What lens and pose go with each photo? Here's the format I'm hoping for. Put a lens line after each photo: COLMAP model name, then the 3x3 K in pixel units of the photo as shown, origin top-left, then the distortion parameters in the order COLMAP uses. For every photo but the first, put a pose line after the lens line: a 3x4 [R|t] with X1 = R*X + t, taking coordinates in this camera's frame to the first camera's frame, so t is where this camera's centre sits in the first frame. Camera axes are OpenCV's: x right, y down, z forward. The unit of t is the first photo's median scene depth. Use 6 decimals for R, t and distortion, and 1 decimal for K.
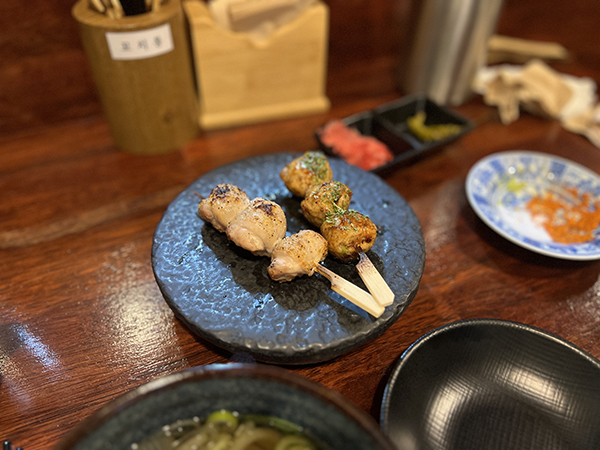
lens RADIAL K [[465.0, 0, 300.0], [0, 465.0, 225.0], [0, 0, 1]] dist [0.006855, -0.003190]
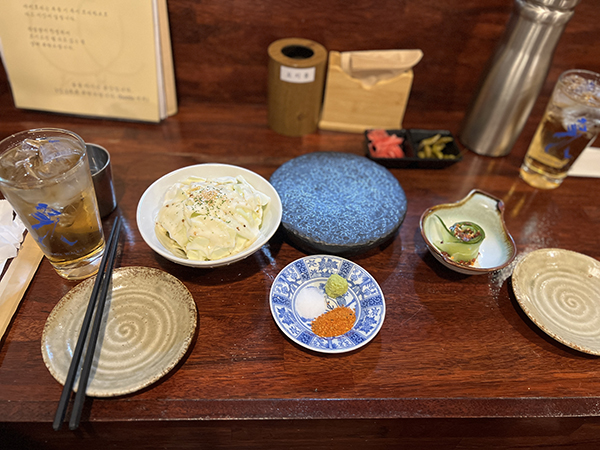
lens RADIAL K [[452.0, 0, 300.0], [0, 452.0, 225.0], [0, 0, 1]] dist [0.073803, -0.001872]
pose [[0.920627, 0.306925, -0.241336, 0.298744], [-0.305164, 0.951207, 0.045609, 0.088623], [0.243559, 0.031658, 0.969369, -0.755958]]
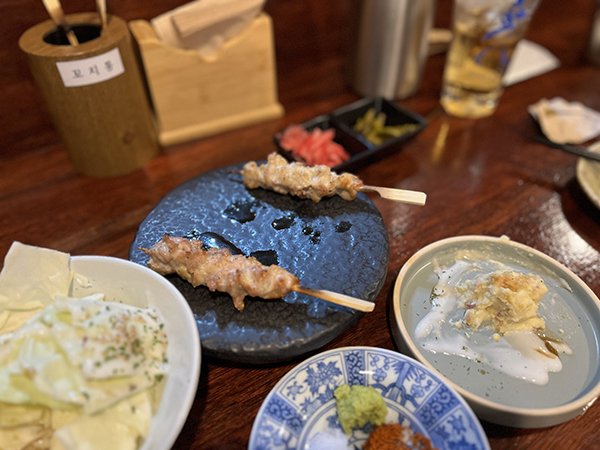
lens RADIAL K [[464.3, 0, 302.1], [0, 464.3, 227.1], [0, 0, 1]] dist [0.002923, -0.007714]
pose [[0.990601, -0.115591, 0.073138, -0.002818], [0.115341, 0.993297, 0.007645, -0.004865], [-0.073531, 0.000862, 0.997293, -0.043574]]
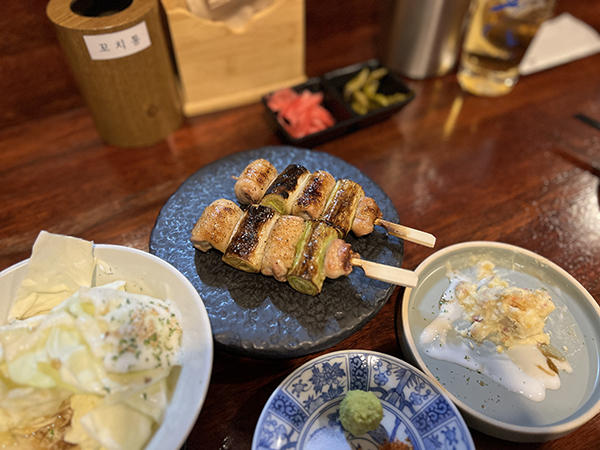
lens RADIAL K [[464.3, 0, 302.1], [0, 464.3, 227.1], [0, 0, 1]] dist [0.002923, -0.007714]
pose [[0.998559, -0.050361, 0.018551, 0.013686], [0.047646, 0.990948, 0.125506, -0.114563], [-0.024704, -0.124442, 0.991919, -0.049683]]
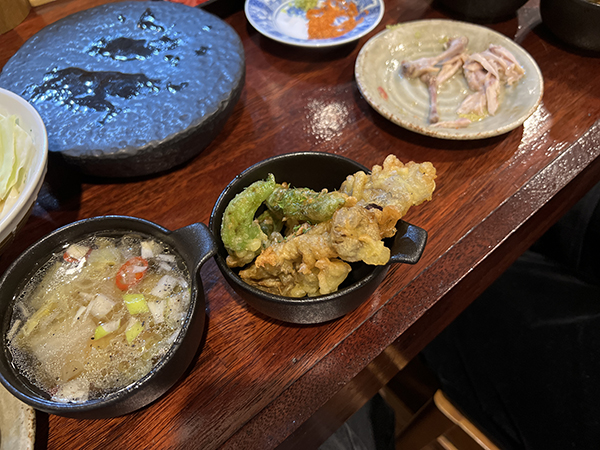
lens RADIAL K [[465.0, 0, 300.0], [0, 465.0, 225.0], [0, 0, 1]] dist [0.006855, -0.003190]
pose [[0.964042, -0.232046, 0.129529, 0.138174], [0.204634, 0.959162, 0.195278, 0.222350], [-0.169553, -0.161751, 0.972157, -0.177723]]
